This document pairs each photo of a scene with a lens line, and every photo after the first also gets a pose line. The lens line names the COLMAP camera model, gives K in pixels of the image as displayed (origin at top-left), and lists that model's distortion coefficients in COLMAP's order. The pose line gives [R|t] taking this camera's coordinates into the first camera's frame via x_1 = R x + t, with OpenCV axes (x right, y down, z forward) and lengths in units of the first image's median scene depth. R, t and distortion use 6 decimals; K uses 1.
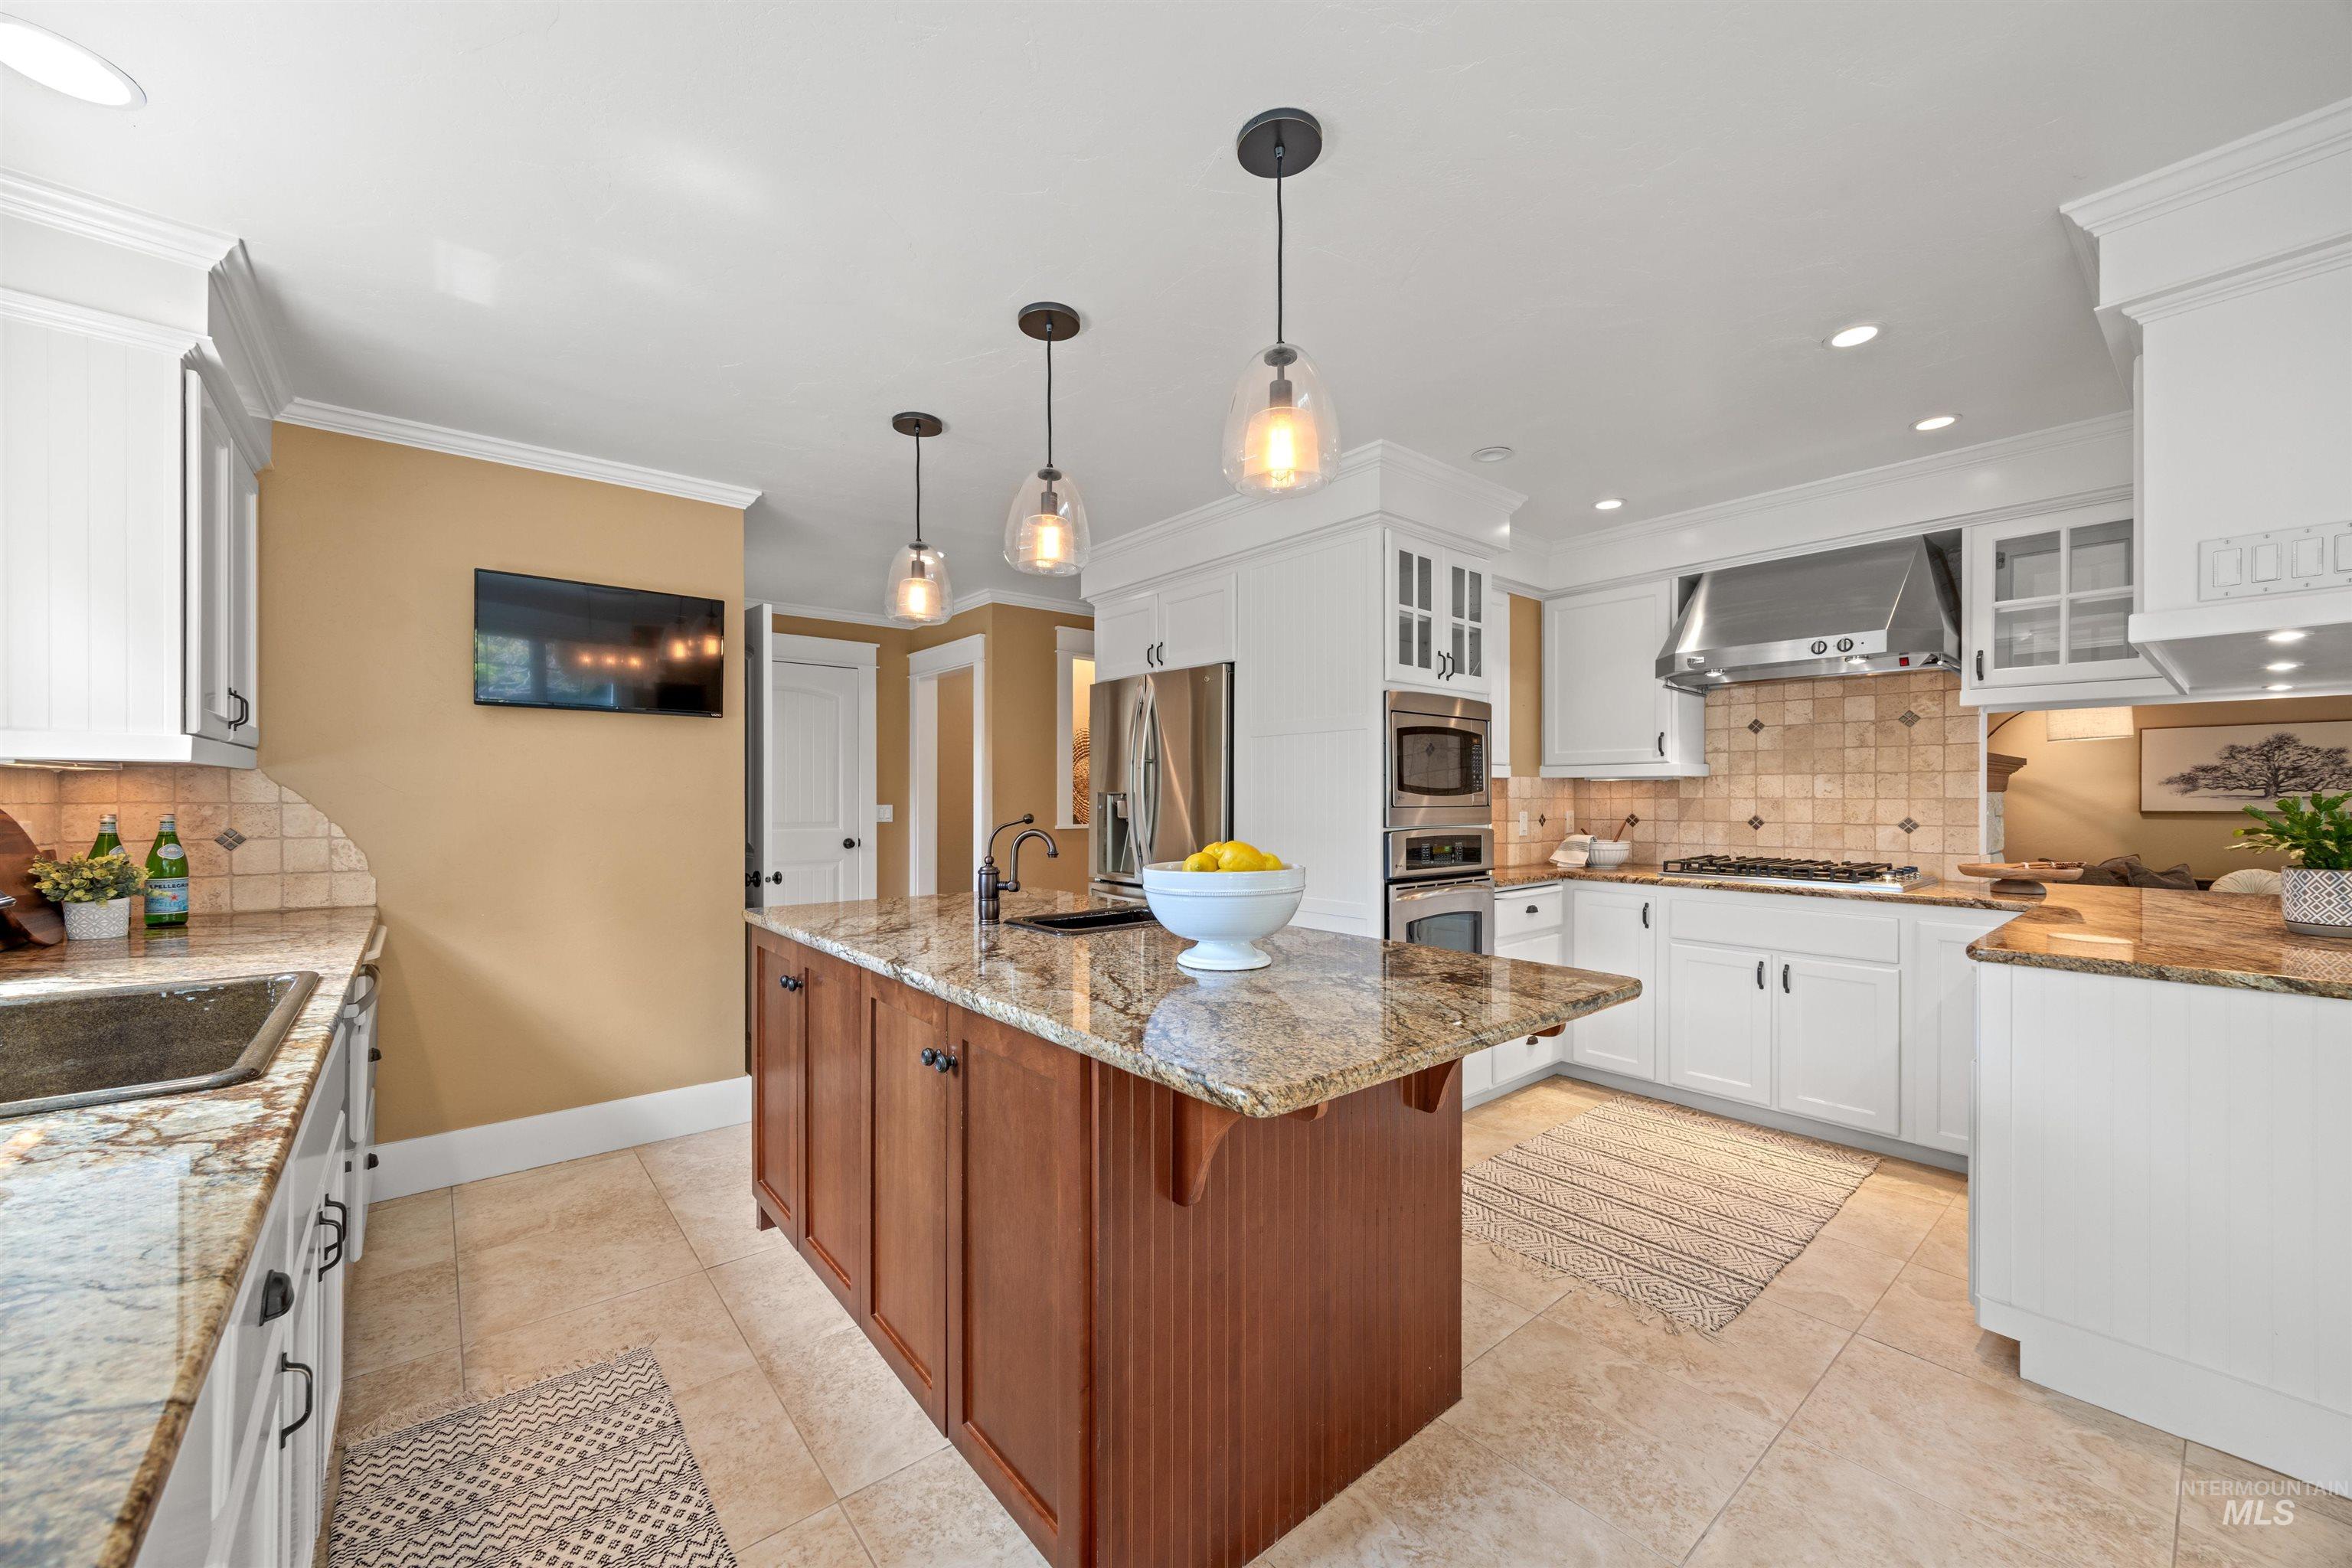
lens RADIAL K [[890.5, 0, 1169.0], [0, 890.5, 801.7], [0, 0, 1]] dist [0.000400, 0.000289]
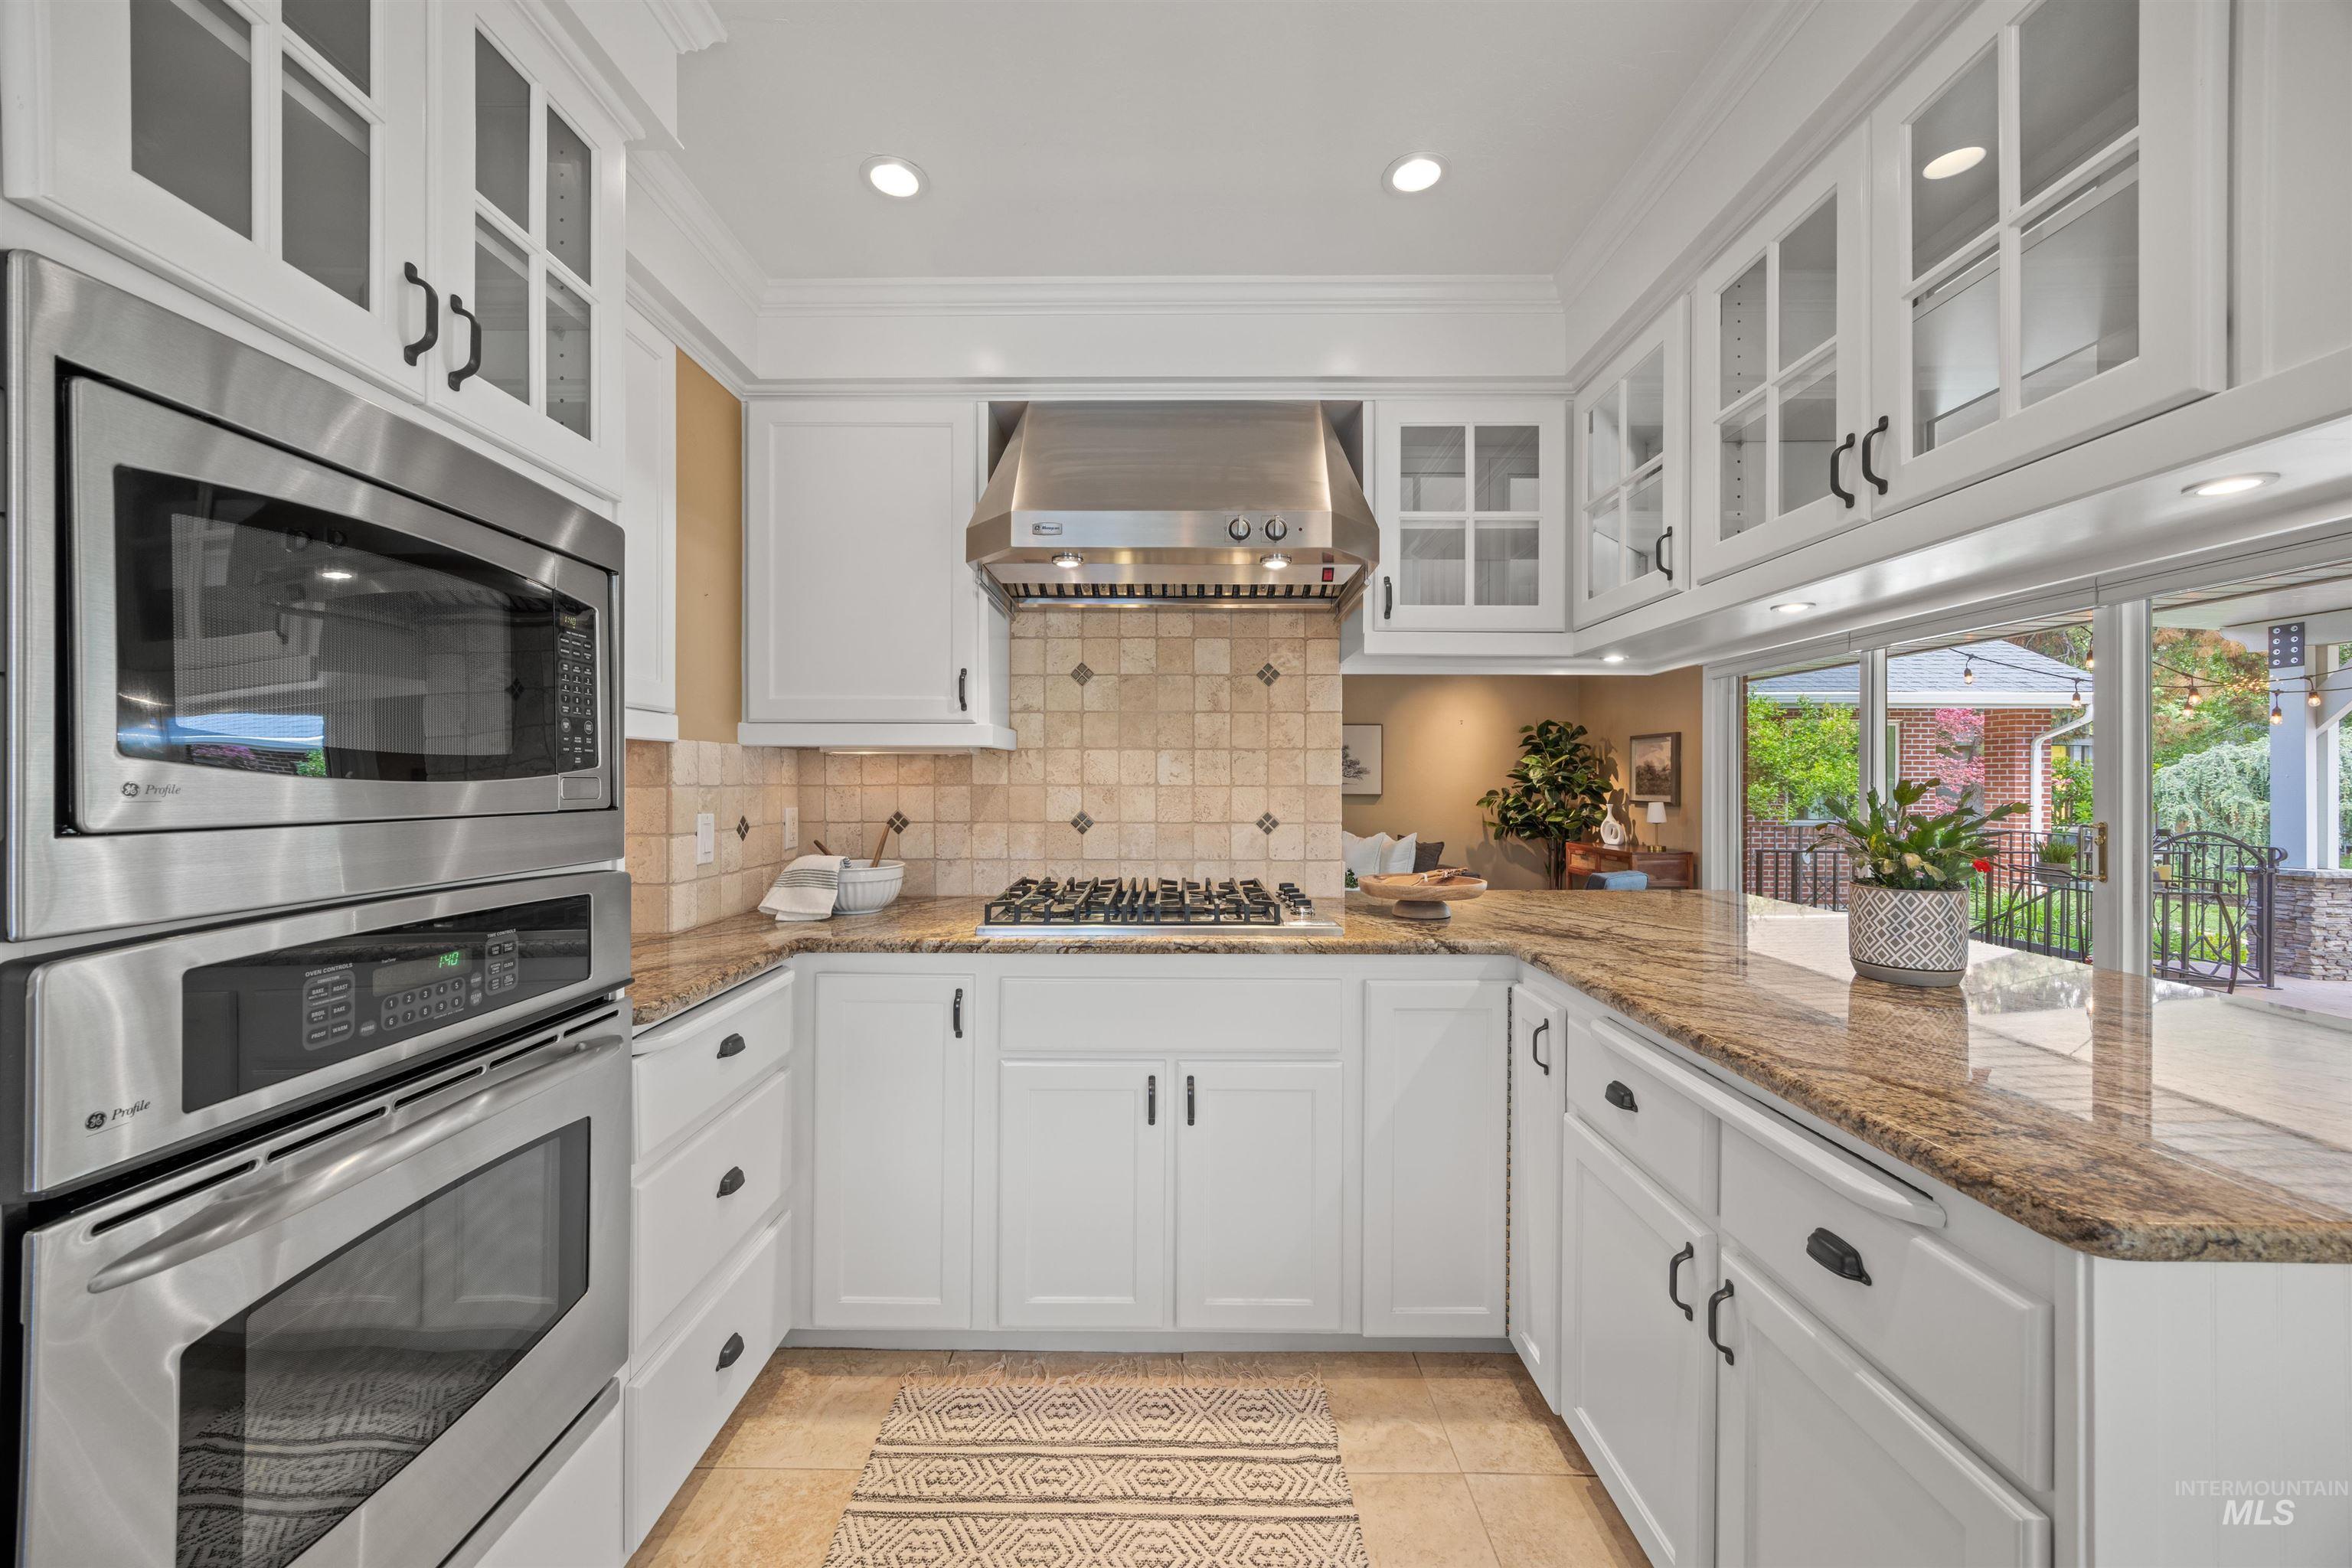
lens RADIAL K [[890.5, 0, 1165.5], [0, 890.5, 777.6], [0, 0, 1]] dist [0.000400, 0.000289]
pose [[0.643629, 0.004559, 0.765324, 0.226839], [0.001355, 0.999974, -0.007097, -0.005201], [-0.765337, 0.005605, 0.643606, 0.597994]]
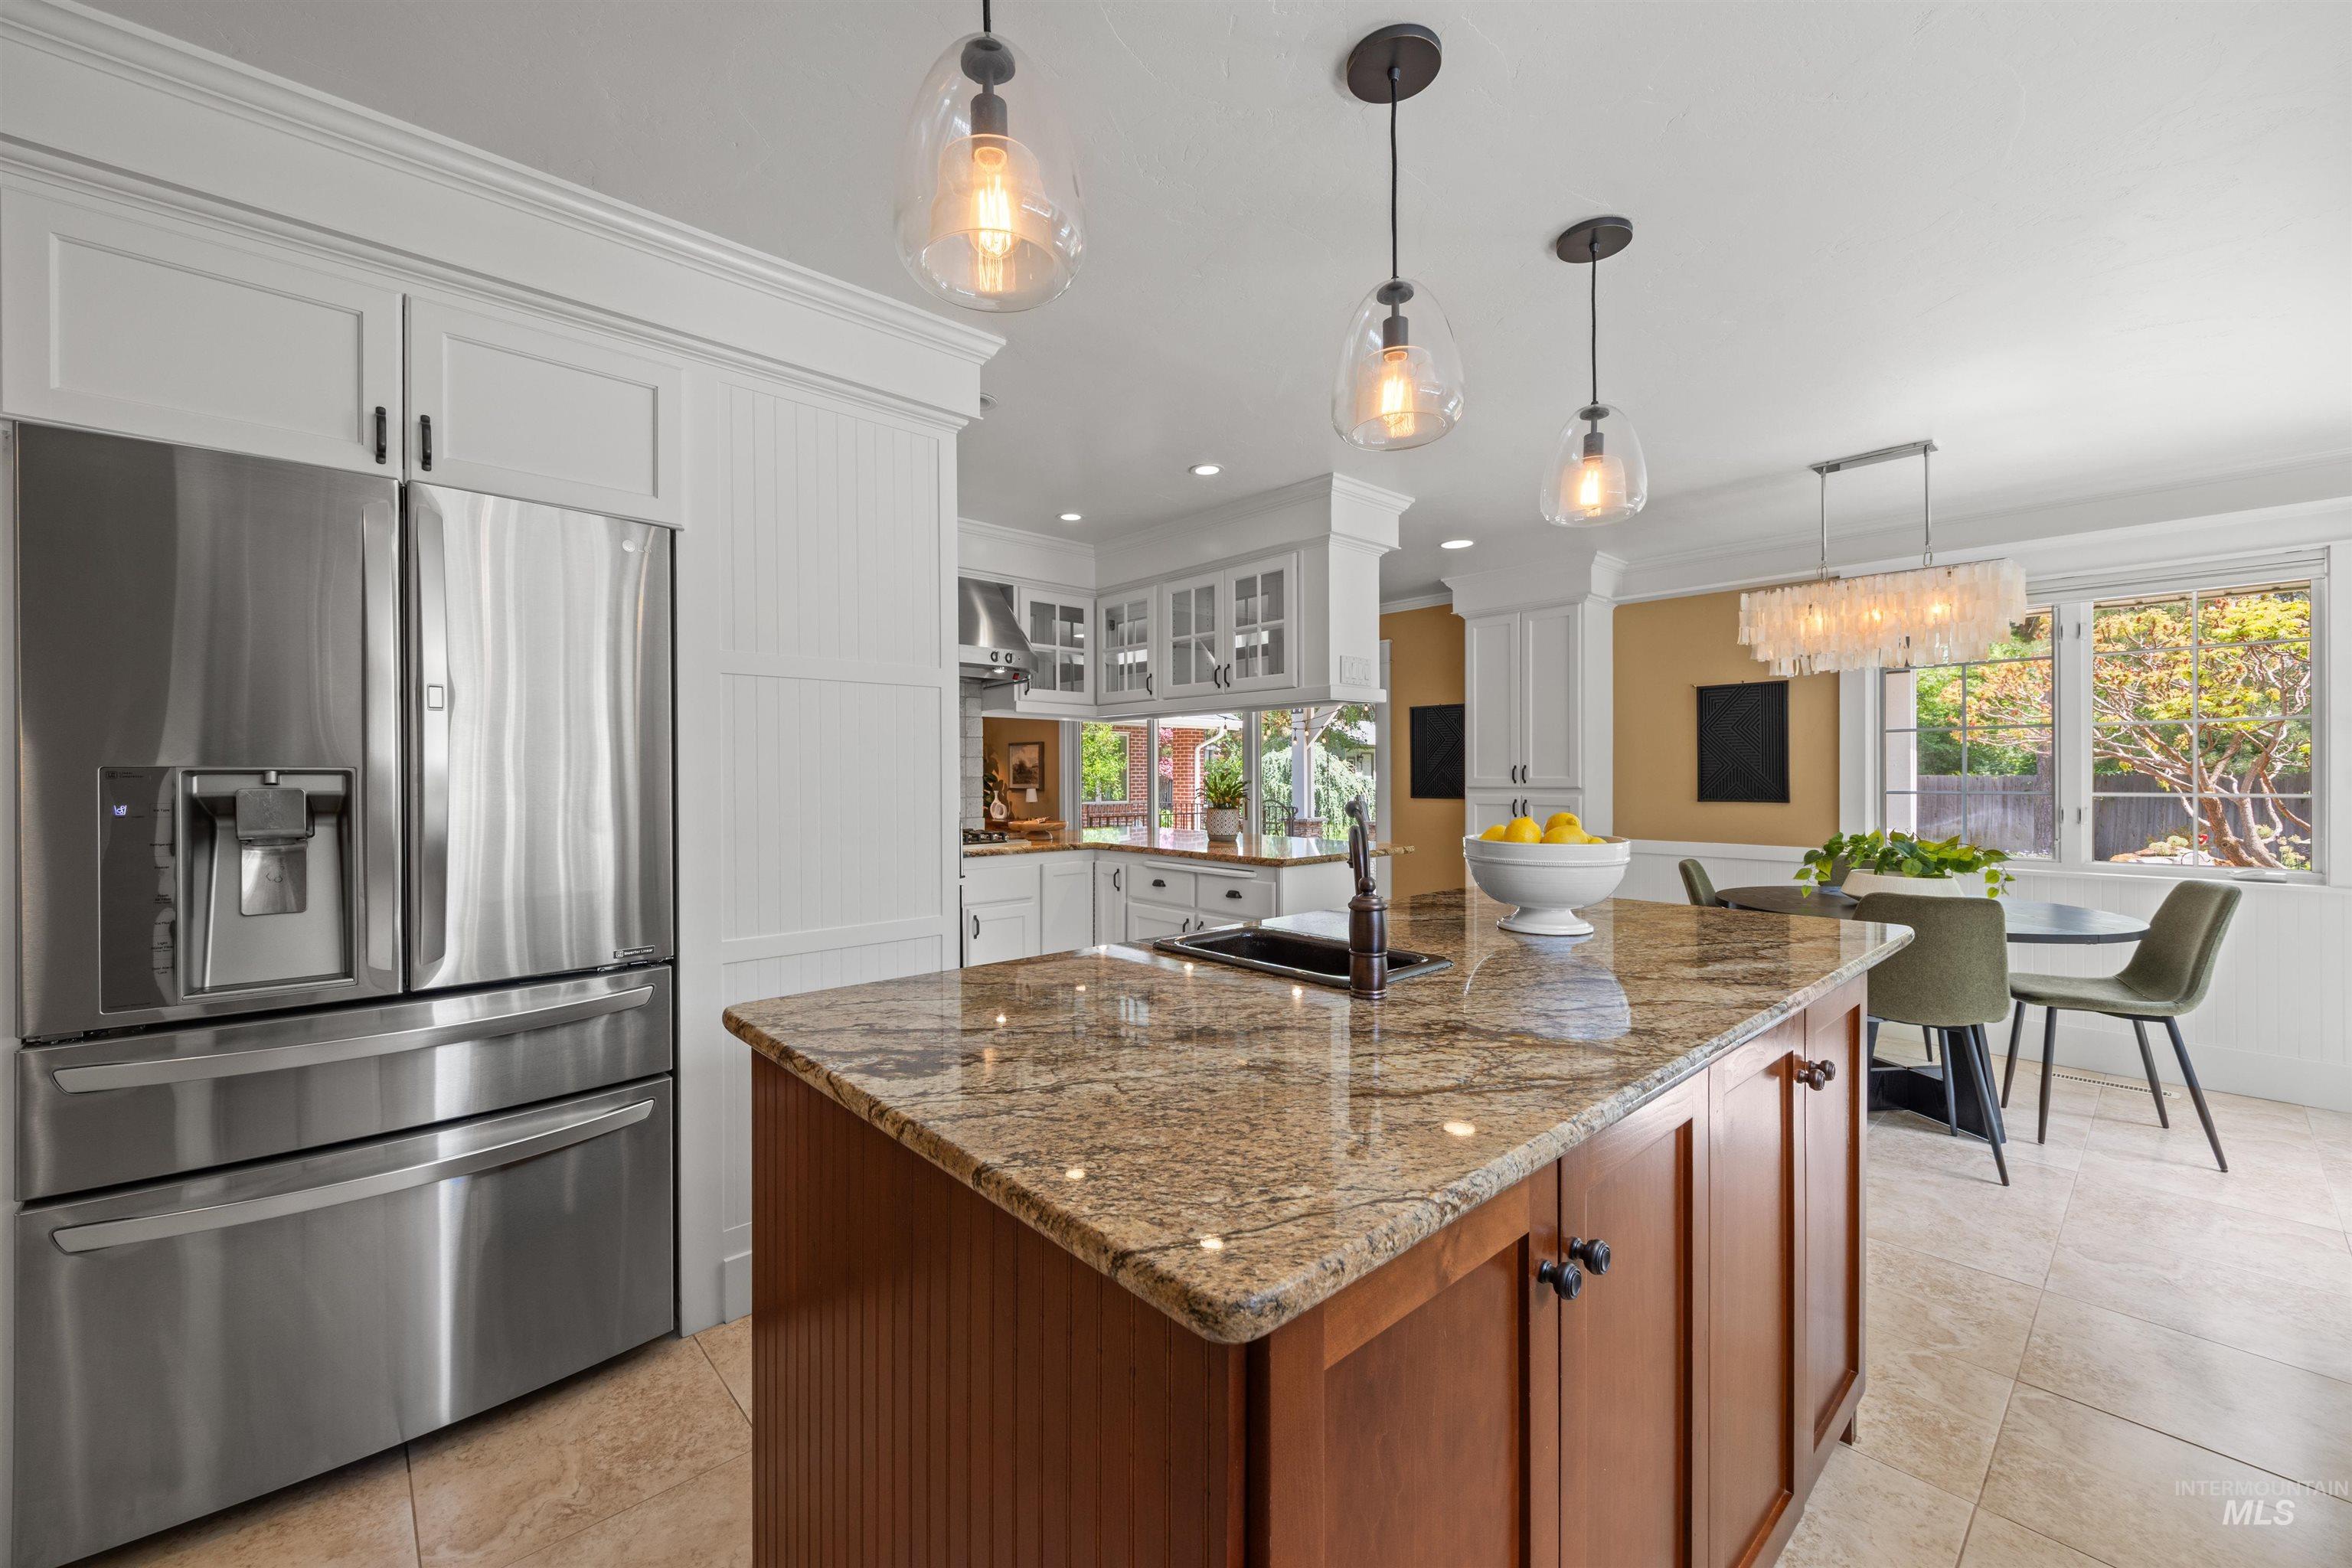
lens RADIAL K [[926.4, 0, 1131.0], [0, 926.4, 781.1], [0, 0, 1]] dist [-0.001554, -0.000075]
pose [[-0.024835, -0.005757, 0.999675, -0.521095], [0.008901, 0.999943, 0.005979, -0.002722], [-0.999652, 0.009047, -0.024783, 0.761129]]
